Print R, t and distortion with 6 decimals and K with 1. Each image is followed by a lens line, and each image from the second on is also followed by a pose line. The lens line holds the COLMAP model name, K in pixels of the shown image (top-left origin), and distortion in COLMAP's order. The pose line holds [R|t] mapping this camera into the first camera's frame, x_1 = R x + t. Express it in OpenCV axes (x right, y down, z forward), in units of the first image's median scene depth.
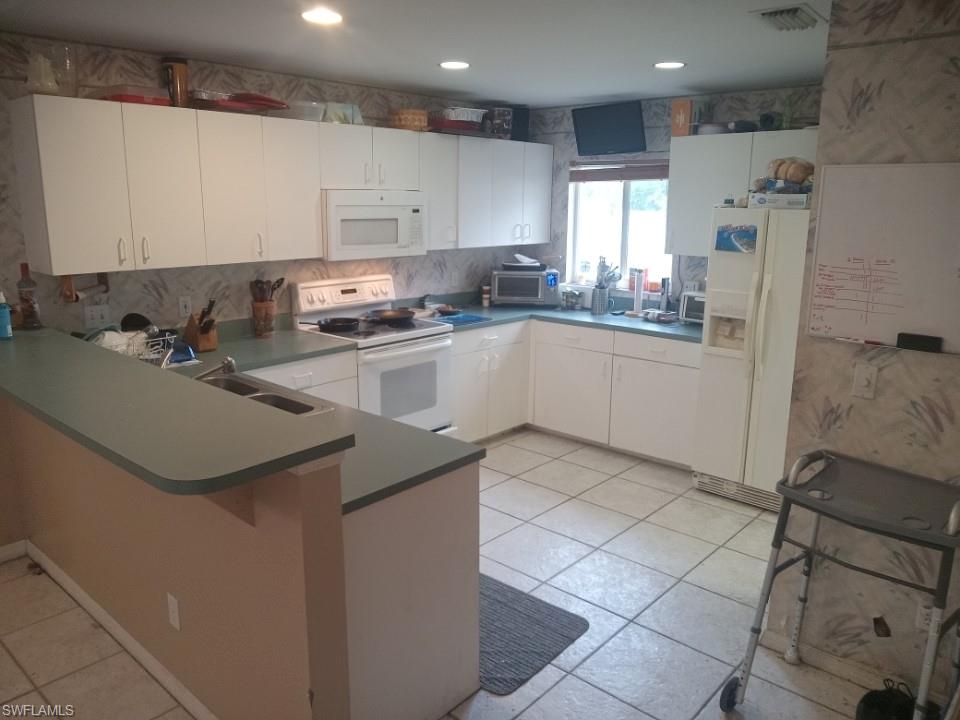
lens RADIAL K [[717.2, 0, 479.0], [0, 717.2, 347.2], [0, 0, 1]] dist [-0.007286, -0.010423]
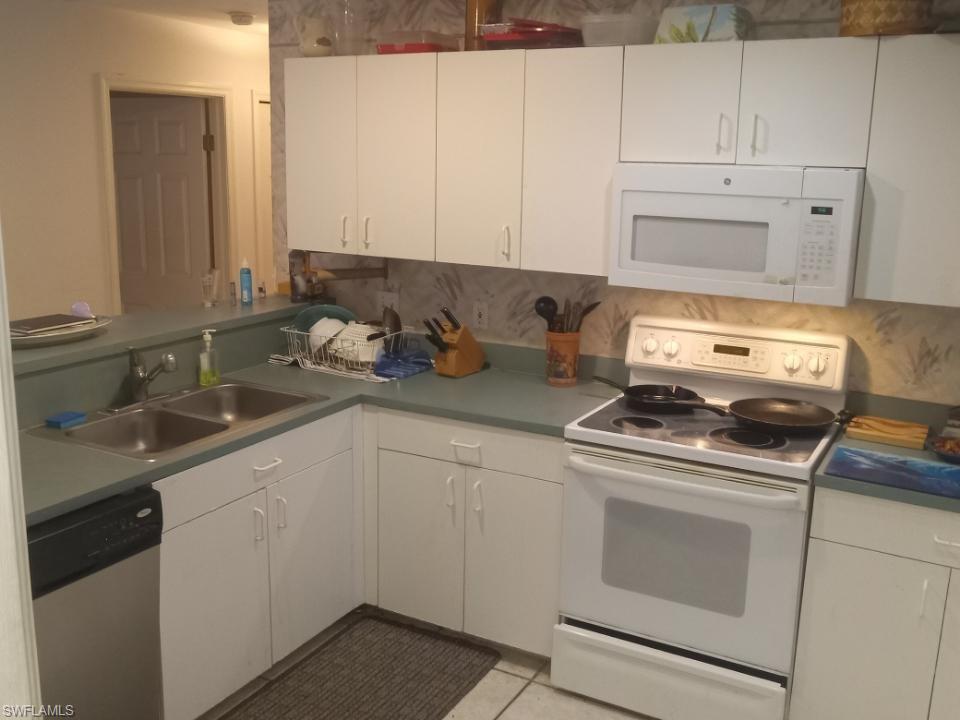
lens RADIAL K [[933.8, 0, 481.1], [0, 933.8, 344.8], [0, 0, 1]] dist [0.001039, -0.001991]
pose [[0.217475, 0.193780, -0.956637, 0.464941], [-0.217050, 0.965156, 0.146163, -0.147902], [0.951627, 0.175851, 0.251957, 0.657397]]
